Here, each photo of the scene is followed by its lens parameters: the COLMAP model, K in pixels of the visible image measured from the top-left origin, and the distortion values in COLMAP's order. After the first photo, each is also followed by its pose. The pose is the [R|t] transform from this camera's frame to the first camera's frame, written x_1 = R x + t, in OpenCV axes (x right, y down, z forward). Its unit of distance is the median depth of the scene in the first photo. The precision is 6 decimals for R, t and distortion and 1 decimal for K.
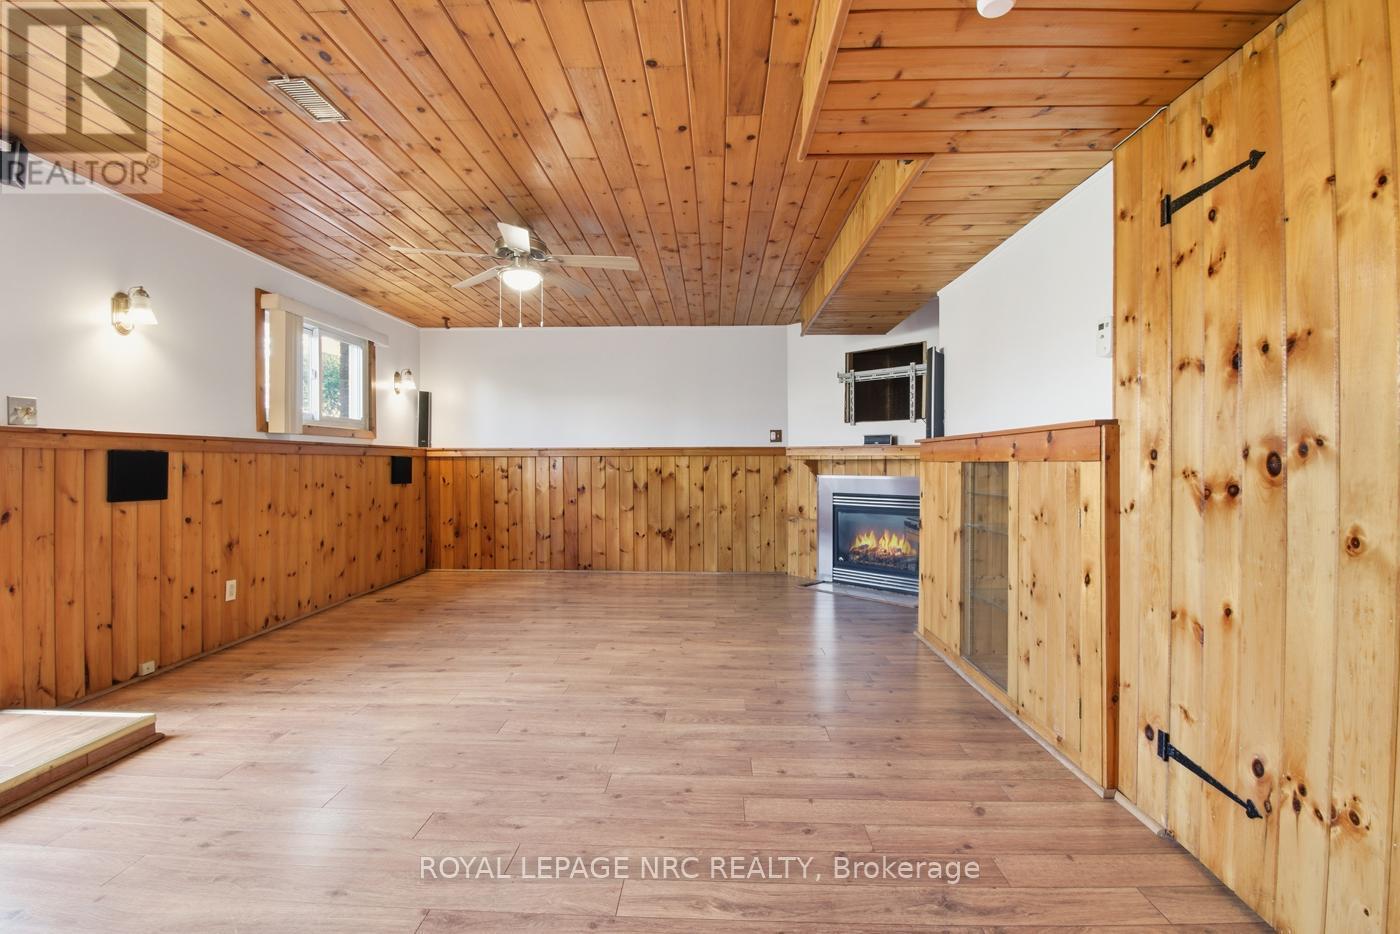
lens RADIAL K [[640.1, 0, 699.8], [0, 640.1, 466.0], [0, 0, 1]] dist [0.000767, -0.001317]
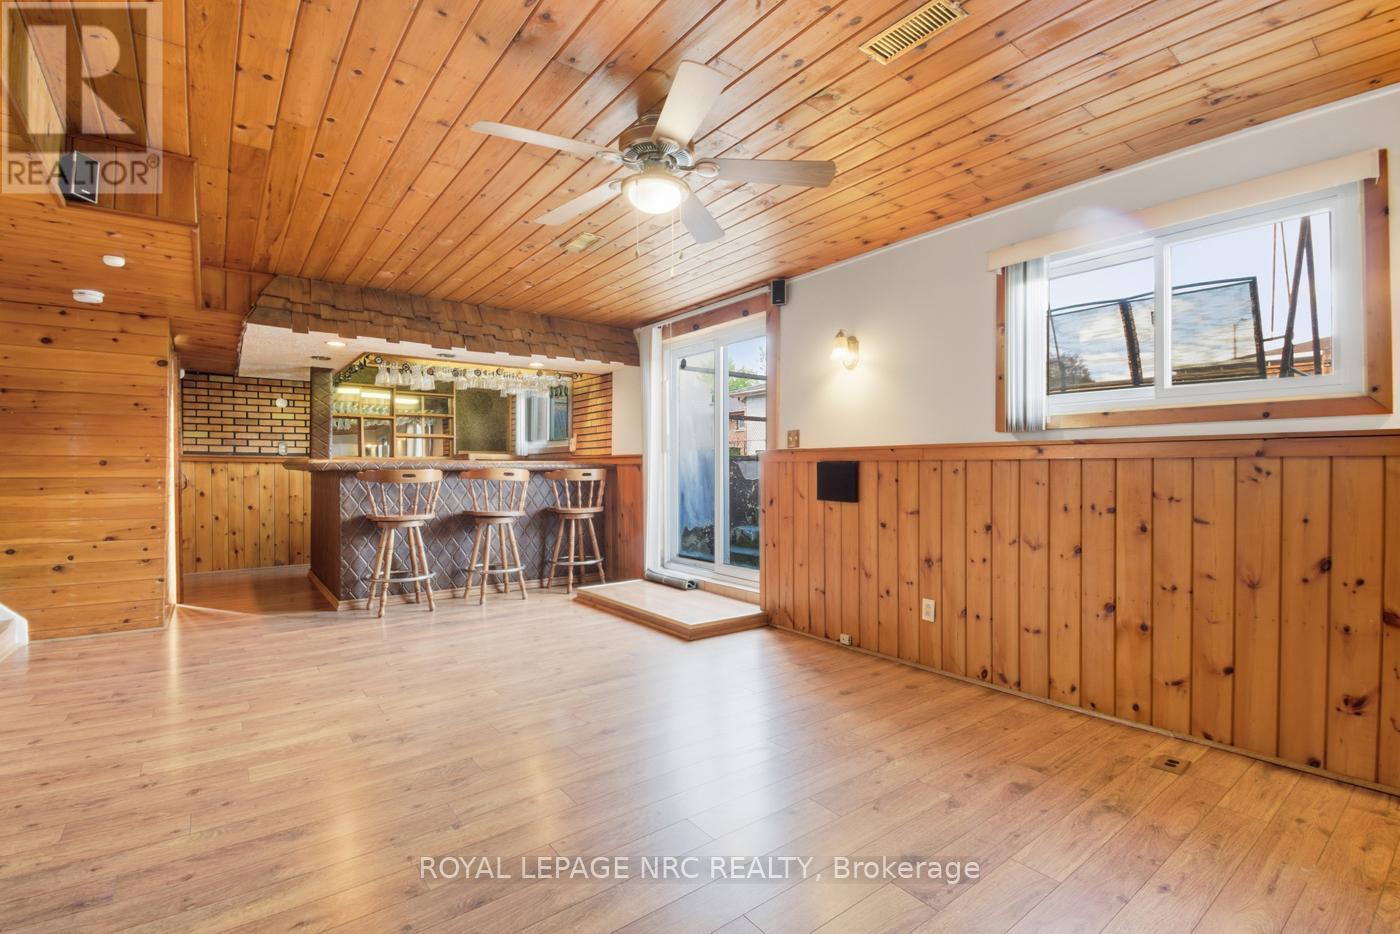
lens RADIAL K [[640.1, 0, 697.7], [0, 640.1, 471.1], [0, 0, 1]] dist [0.000767, -0.001317]
pose [[-0.776319, 0.001738, -0.630337, 0.119720], [-0.003694, 0.999966, 0.007308, -0.012489], [0.630329, 0.008002, -0.776287, 1.703549]]
